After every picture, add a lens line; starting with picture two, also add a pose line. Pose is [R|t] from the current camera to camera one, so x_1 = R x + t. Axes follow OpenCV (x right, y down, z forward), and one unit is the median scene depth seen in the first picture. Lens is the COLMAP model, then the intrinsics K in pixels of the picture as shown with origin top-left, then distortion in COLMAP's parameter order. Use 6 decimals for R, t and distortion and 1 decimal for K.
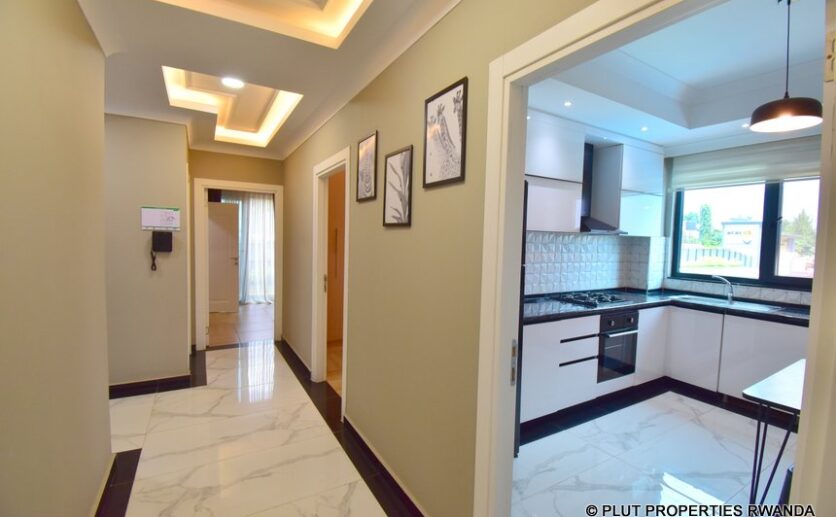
lens RADIAL K [[367.4, 0, 419.6], [0, 367.4, 255.0], [0, 0, 1]] dist [0.021296, -0.026305]
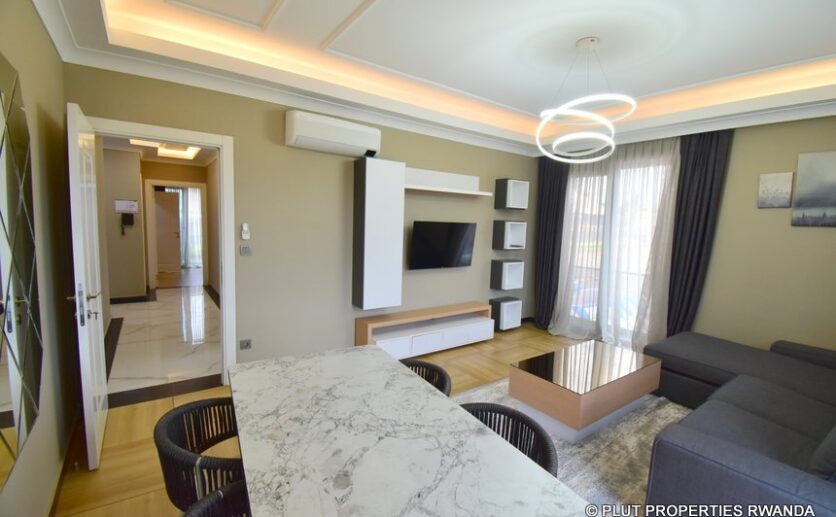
lens RADIAL K [[366.7, 0, 418.0], [0, 366.7, 258.5], [0, 0, 1]] dist [0.019615, -0.026478]
pose [[0.995543, 0.000033, 0.094304, 0.363665], [-0.005096, 0.998557, 0.053451, 0.035538], [-0.094167, -0.053694, 0.994107, -0.622006]]
